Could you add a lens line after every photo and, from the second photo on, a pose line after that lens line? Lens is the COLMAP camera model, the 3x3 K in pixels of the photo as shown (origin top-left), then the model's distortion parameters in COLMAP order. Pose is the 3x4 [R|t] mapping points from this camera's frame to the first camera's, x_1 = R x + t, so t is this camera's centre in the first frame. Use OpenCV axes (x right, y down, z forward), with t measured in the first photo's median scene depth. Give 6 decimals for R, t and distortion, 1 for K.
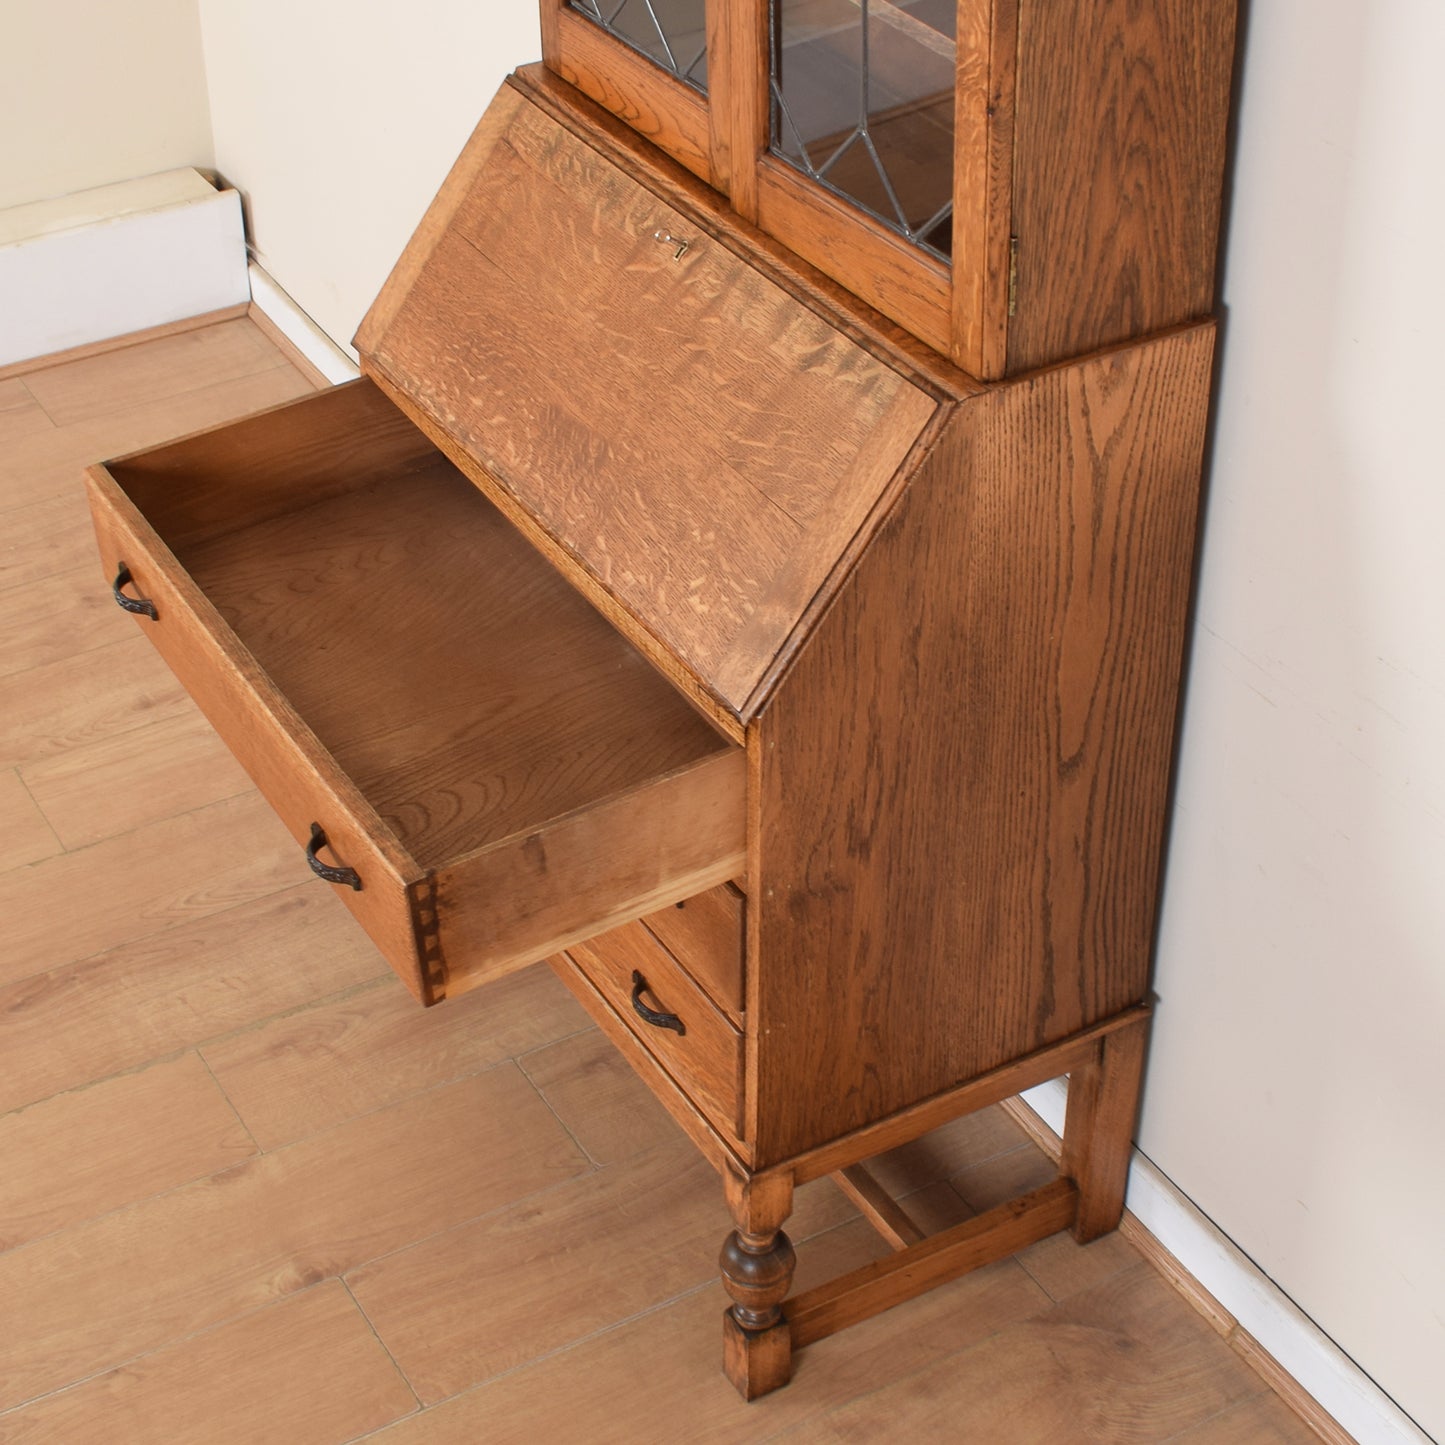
lens RADIAL K [[2831.3, 0, 723.0], [0, 2831.3, 638.0], [0, 0, 1]] dist [-0.076127, -0.134391]
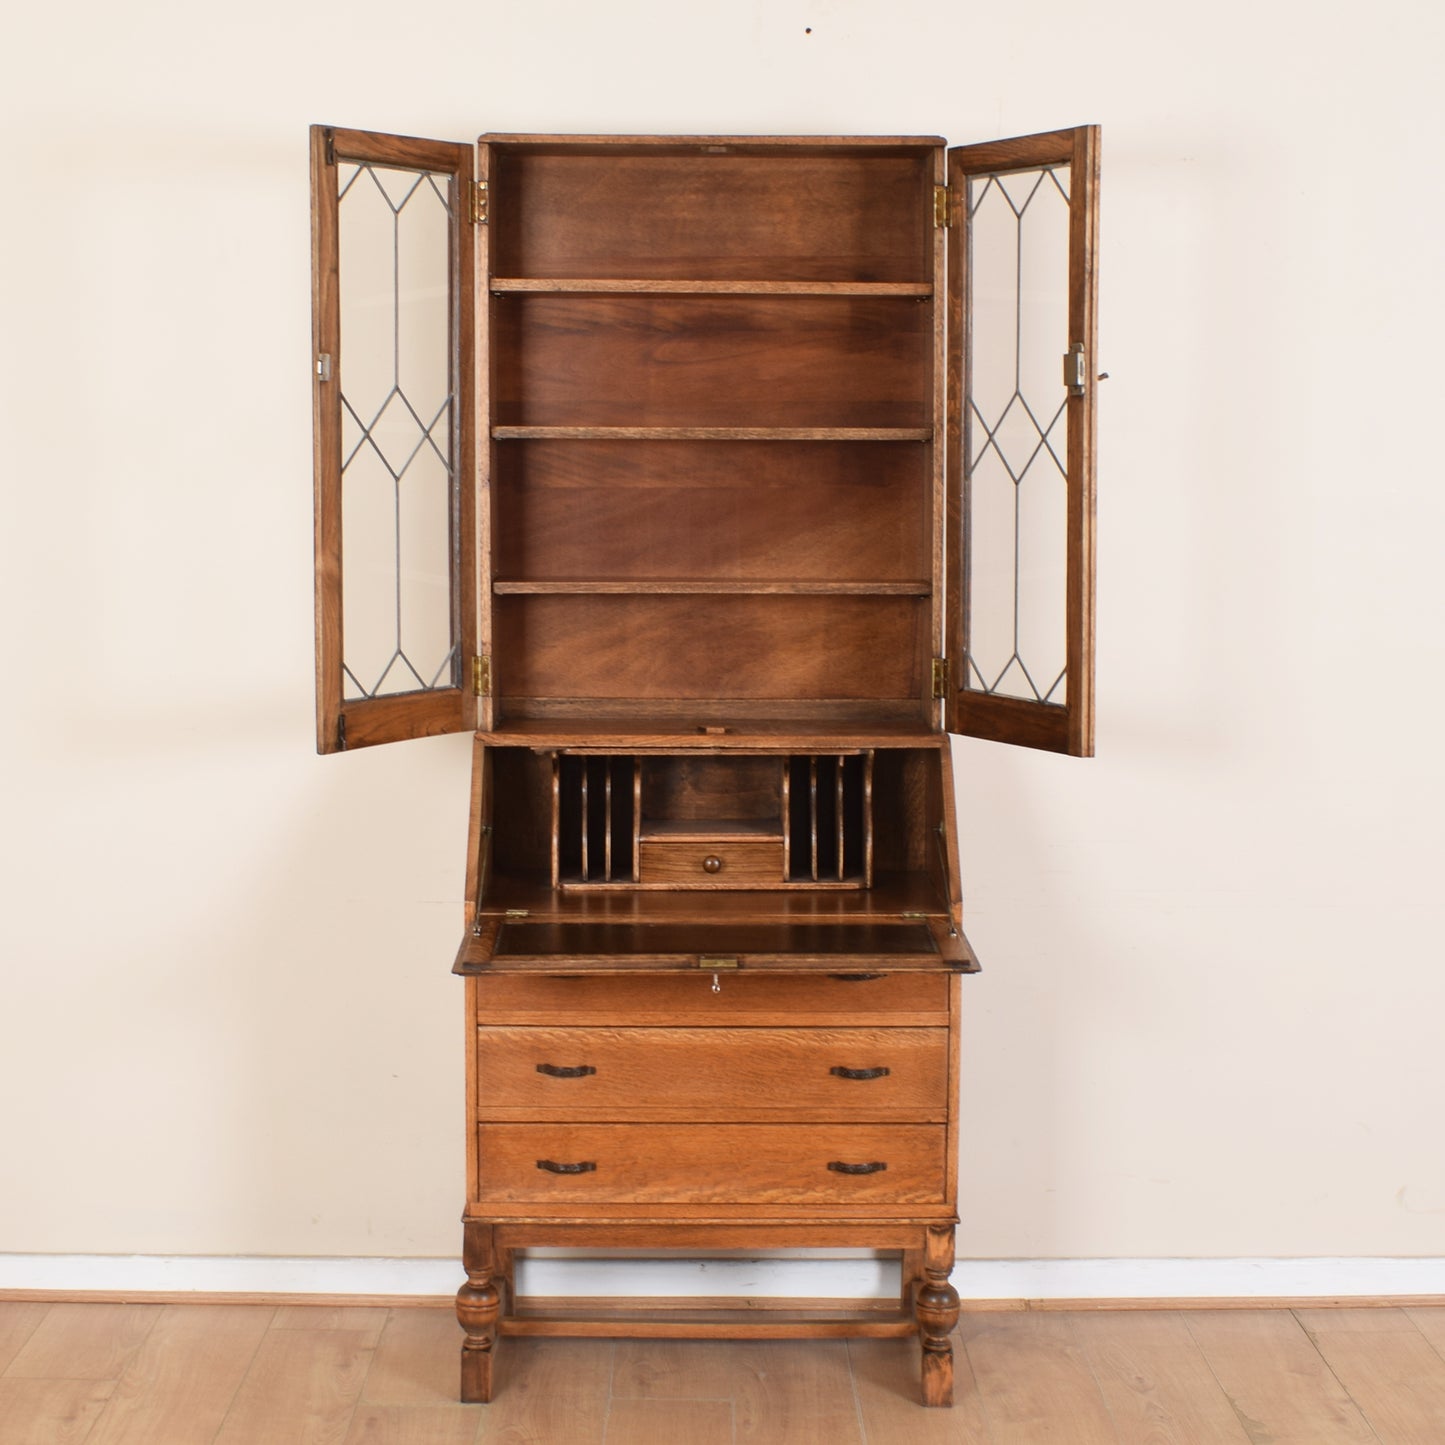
lens RADIAL K [[2553.6, 0, 714.1], [0, 2553.6, 697.1], [0, 0, 1]] dist [-0.073891, -0.100147]
pose [[0.497261, -0.081874, 0.863729, -1.420497], [0.482485, 0.853493, -0.196869, 0.154147], [-0.721069, 0.514632, 0.463912, 0.214781]]
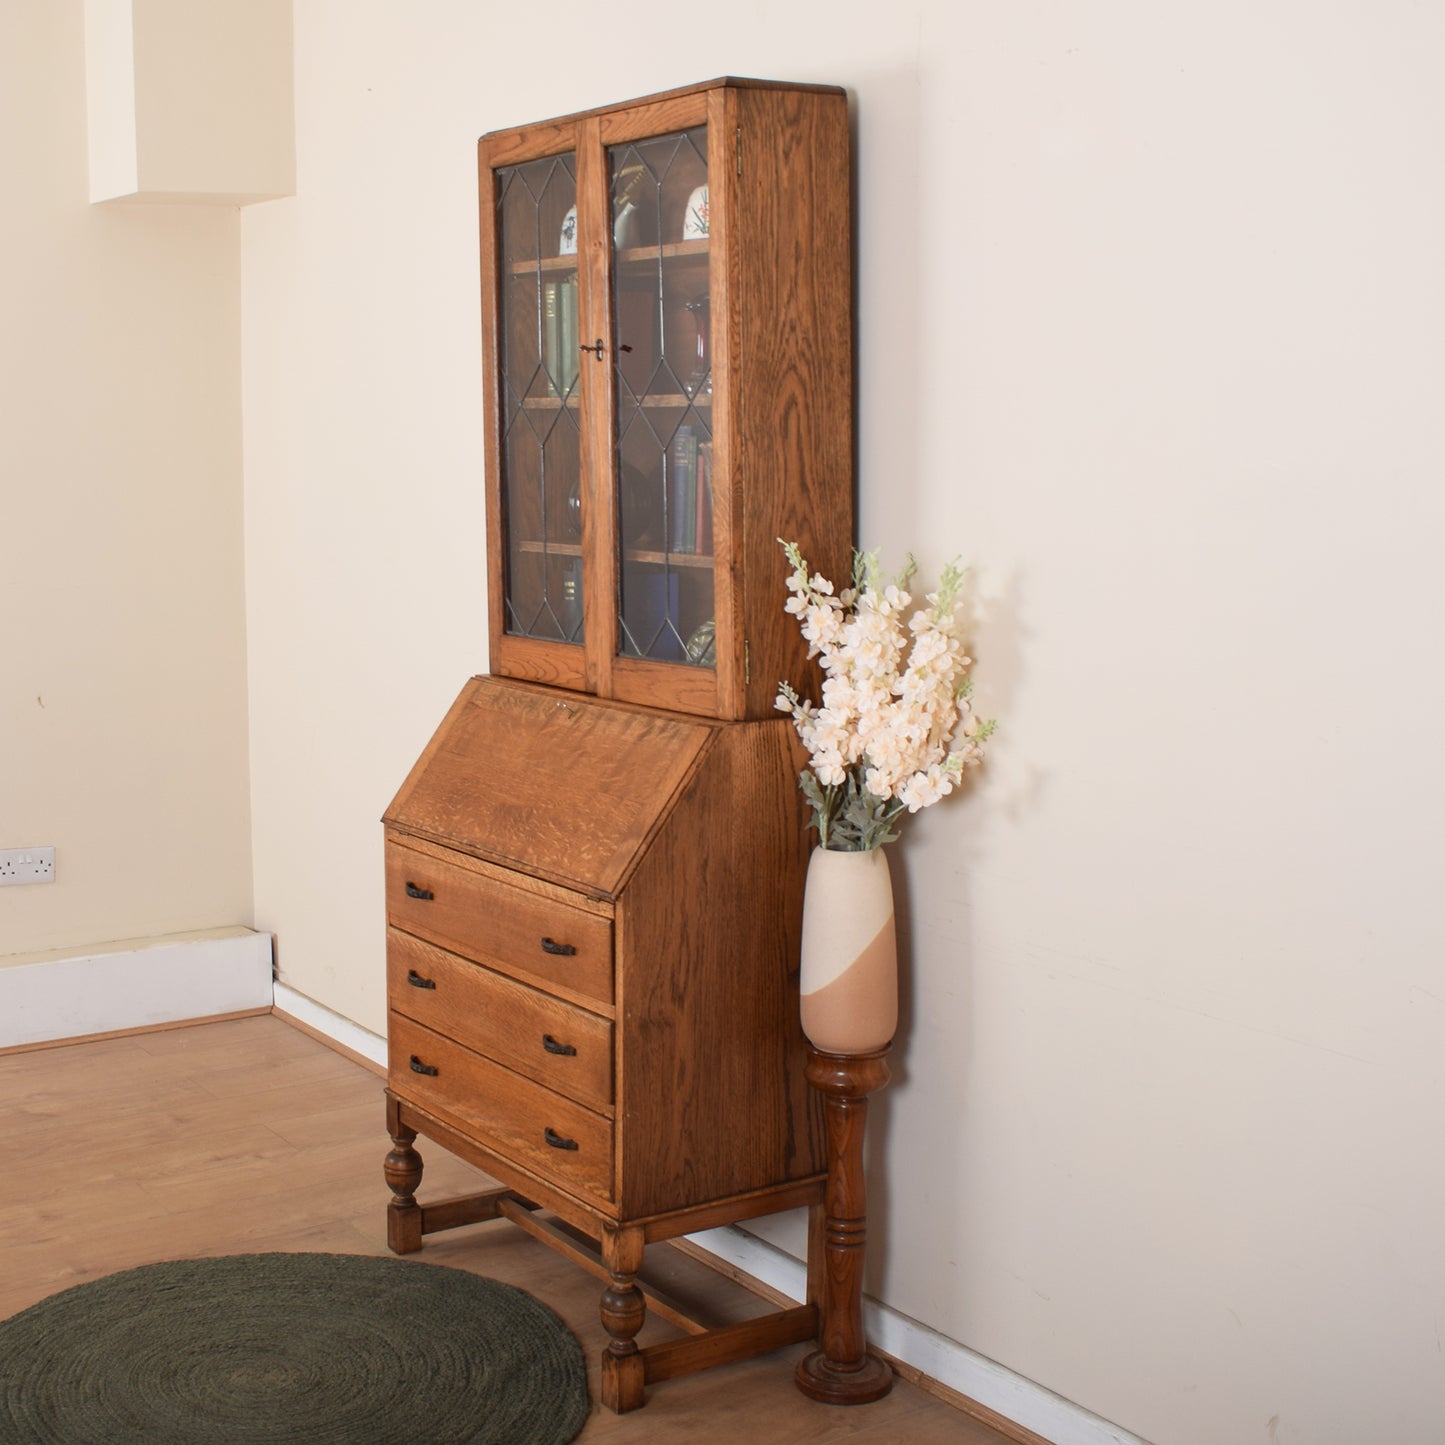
lens RADIAL K [[2132.4, 0, 584.0], [0, 2132.4, 683.4], [0, 0, 1]] dist [-0.091965, -0.021749]
pose [[0.999641, -0.004899, 0.026350, -0.043077], [0.016405, 0.889299, -0.457032, 0.486341], [-0.021195, 0.457300, 0.889060, -0.264818]]
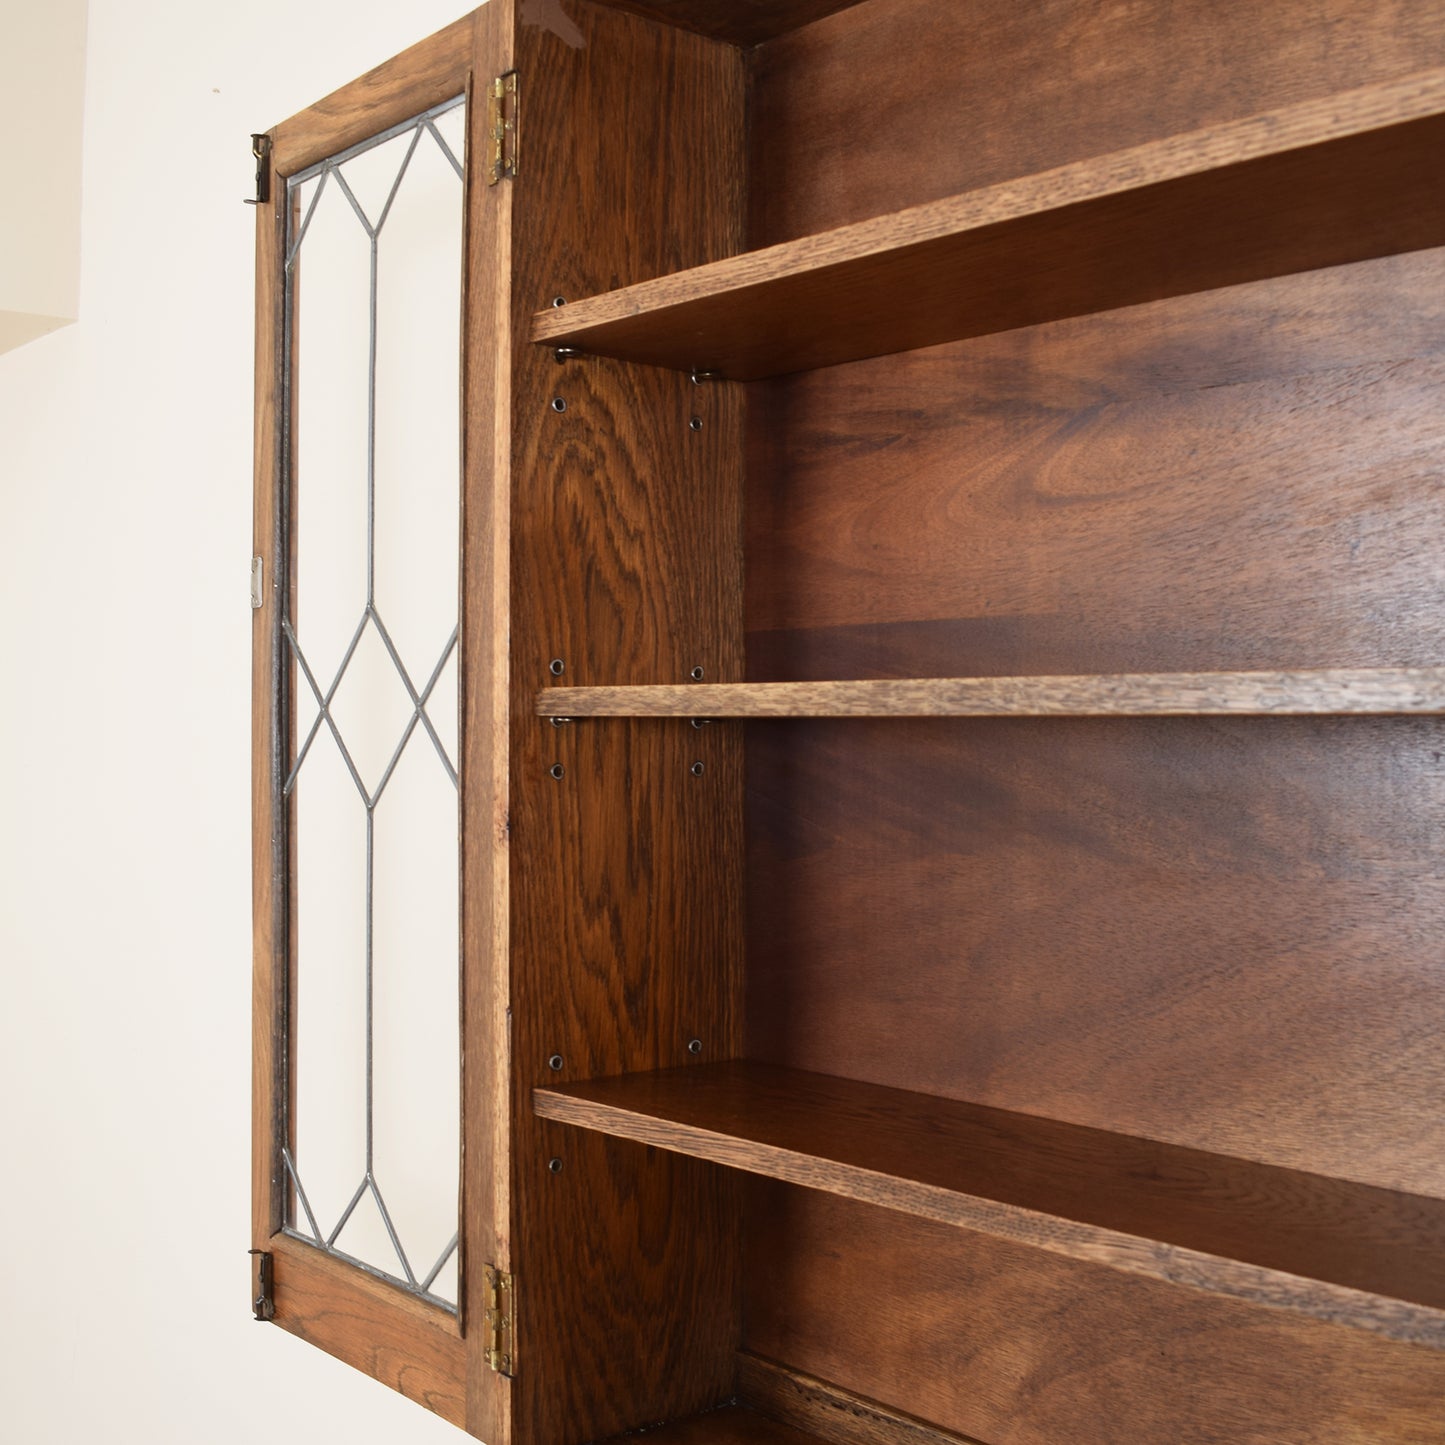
lens RADIAL K [[1923.3, 0, 724.9], [0, 1923.3, 743.5], [0, 0, 1]] dist [-0.096088, 0.001807]
pose [[0.986388, 0.014347, 0.163810, -0.088973], [0.079995, 0.828492, -0.554258, -0.104052], [-0.143667, 0.559817, 0.816066, 0.597288]]
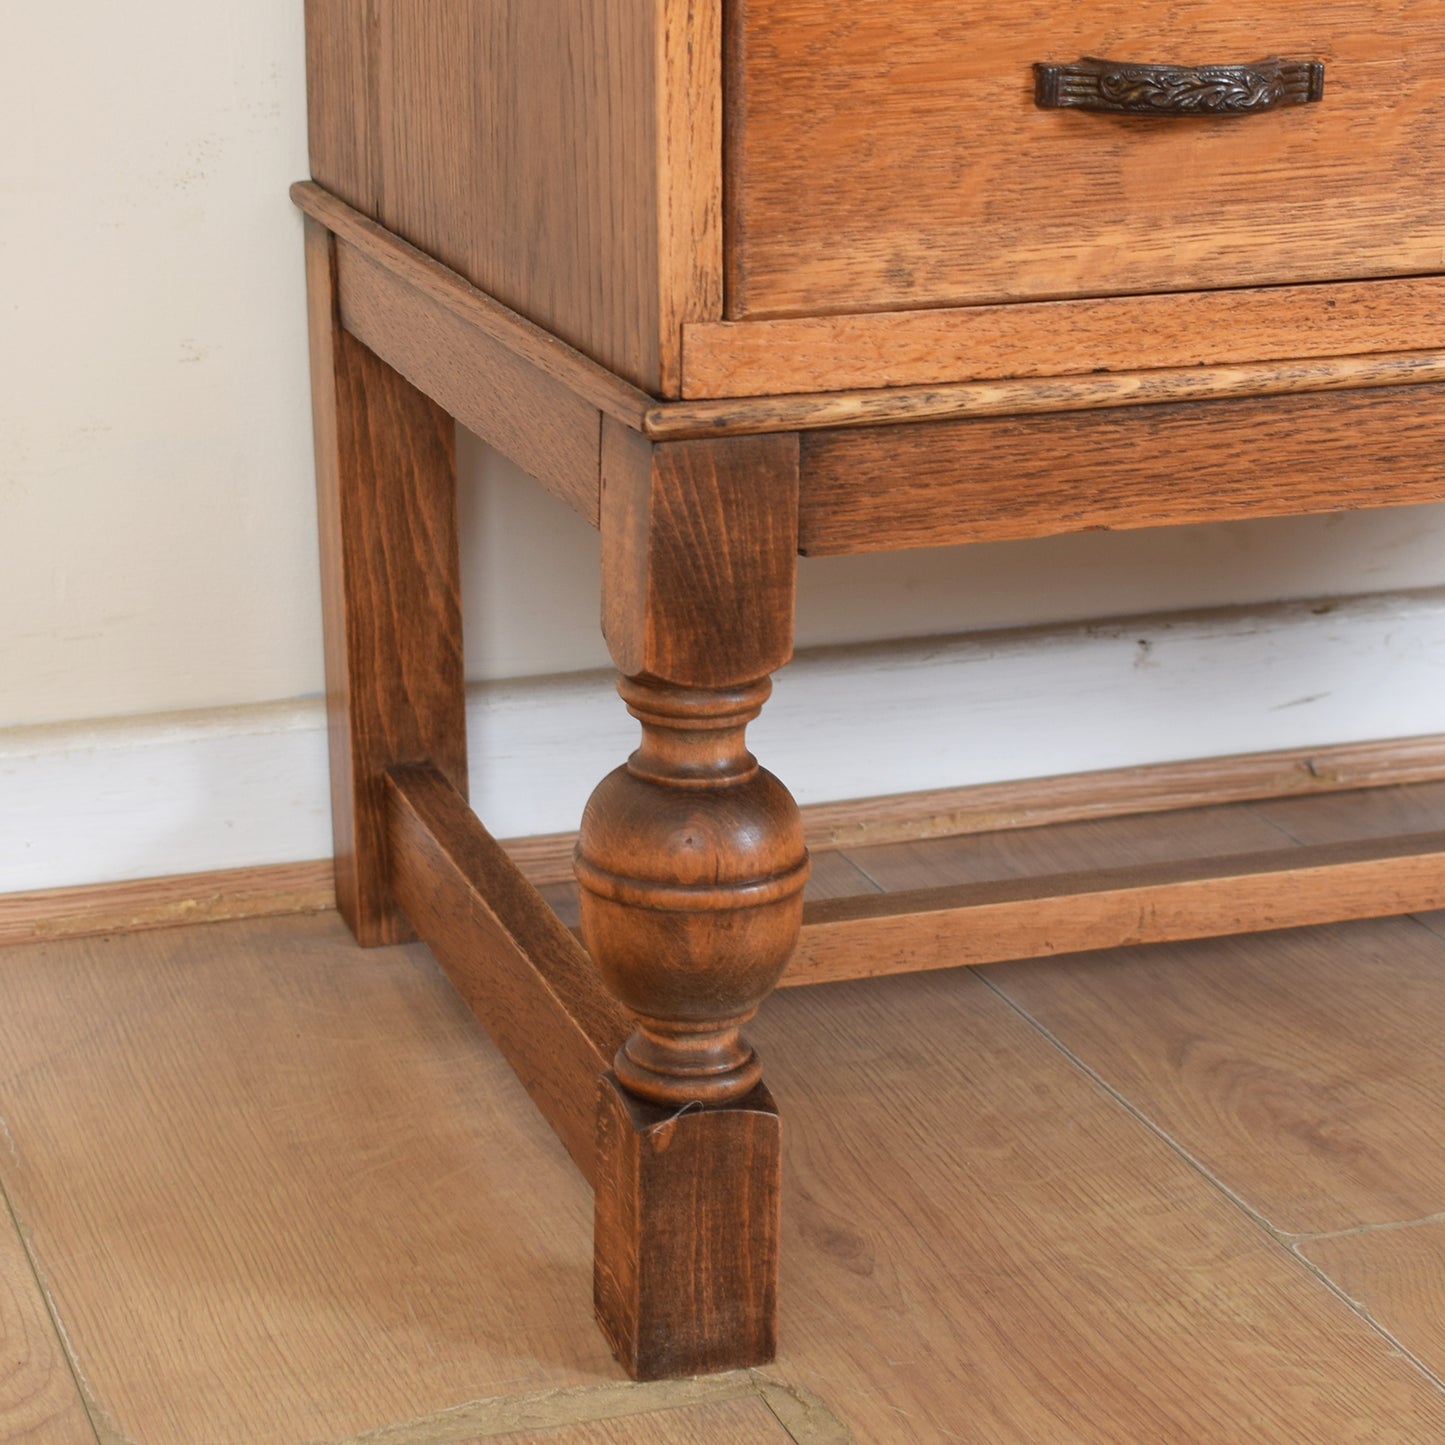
lens RADIAL K [[3717.5, 0, 720.7], [0, 3717.5, 574.3], [0, 0, 1]] dist [-0.027913, -0.048067]
pose [[0.194131, -0.248473, 0.948986, -0.553533], [0.553650, 0.826343, 0.103103, 0.019024], [-0.809806, 0.505390, 0.297986, 1.113019]]
